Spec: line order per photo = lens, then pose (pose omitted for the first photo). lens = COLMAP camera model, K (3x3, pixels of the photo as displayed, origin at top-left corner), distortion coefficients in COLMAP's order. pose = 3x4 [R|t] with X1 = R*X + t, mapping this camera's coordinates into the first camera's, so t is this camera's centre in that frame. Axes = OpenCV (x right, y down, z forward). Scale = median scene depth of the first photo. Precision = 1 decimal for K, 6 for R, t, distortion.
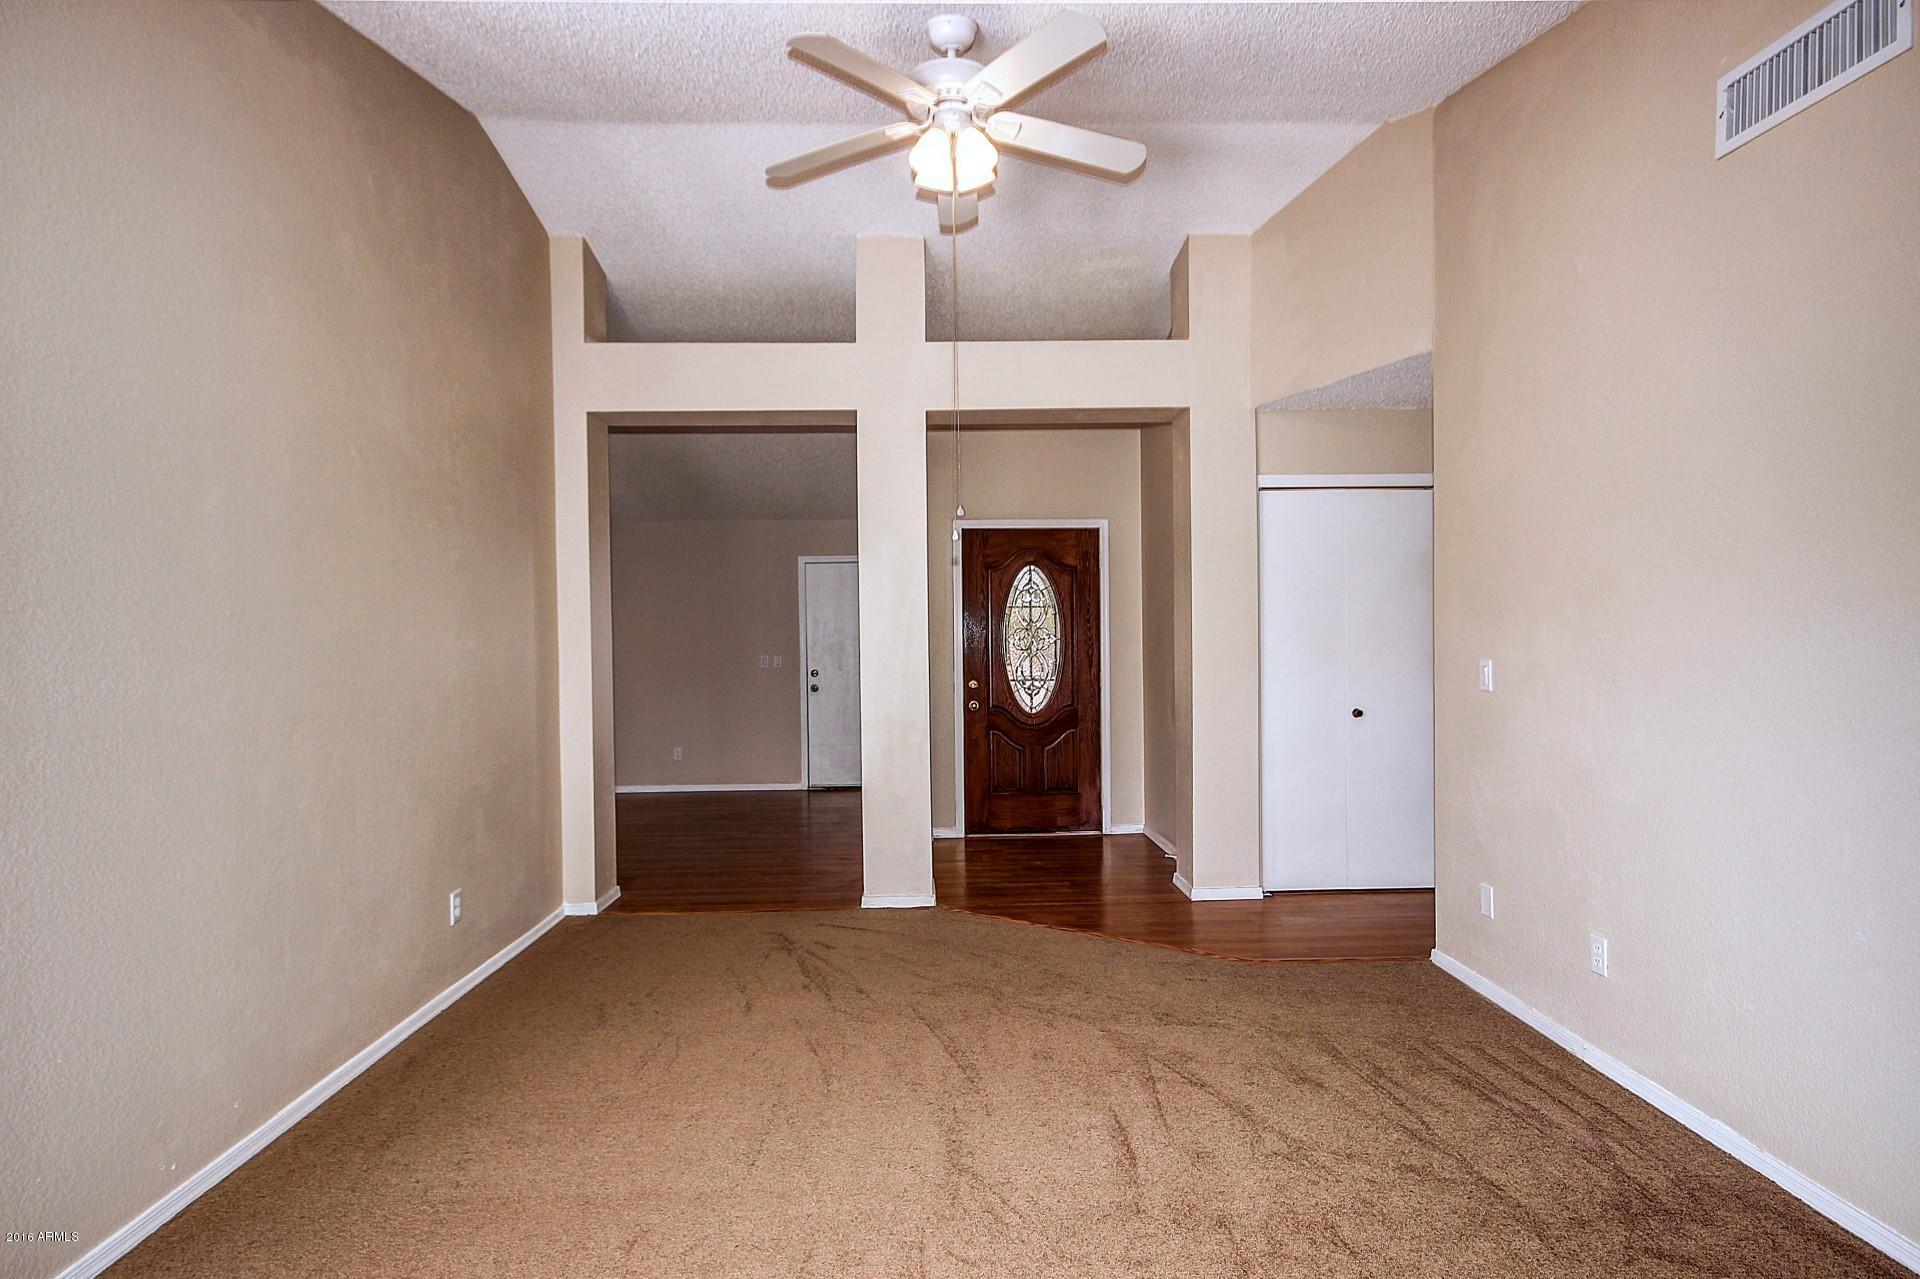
lens RADIAL K [[973.2, 0, 961.3], [0, 973.2, 641.1], [0, 0, 1]] dist [0.000134, -0.000306]
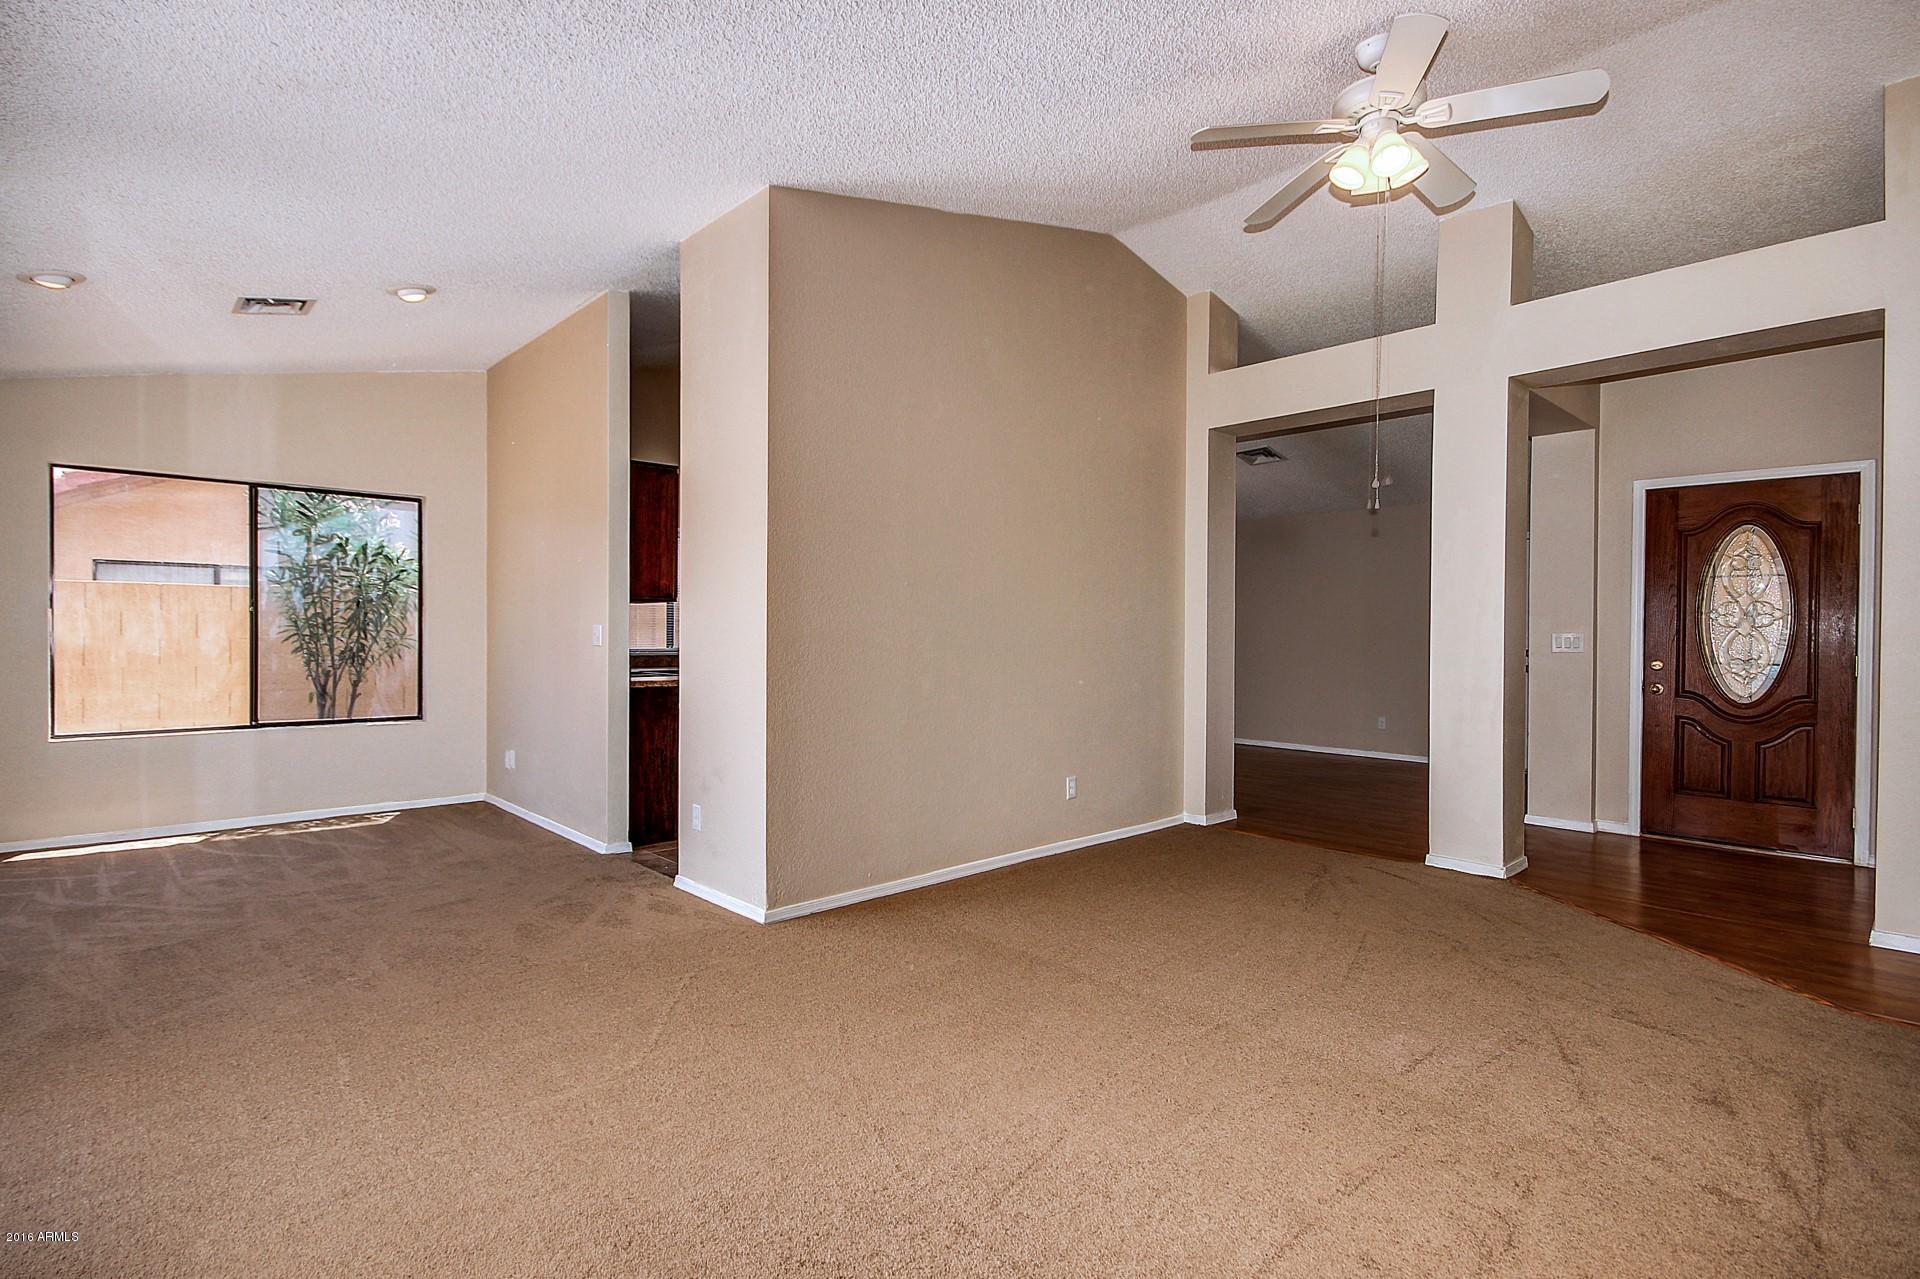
lens RADIAL K [[900.3, 0, 954.4], [0, 900.3, 636.4], [0, 0, 1]] dist [-0.013682, -0.001263]
pose [[0.655497, 0.020904, -0.754909, 0.284395], [-0.013426, 0.999781, 0.016027, 0.019009], [0.755079, -0.000370, 0.655634, -0.016001]]
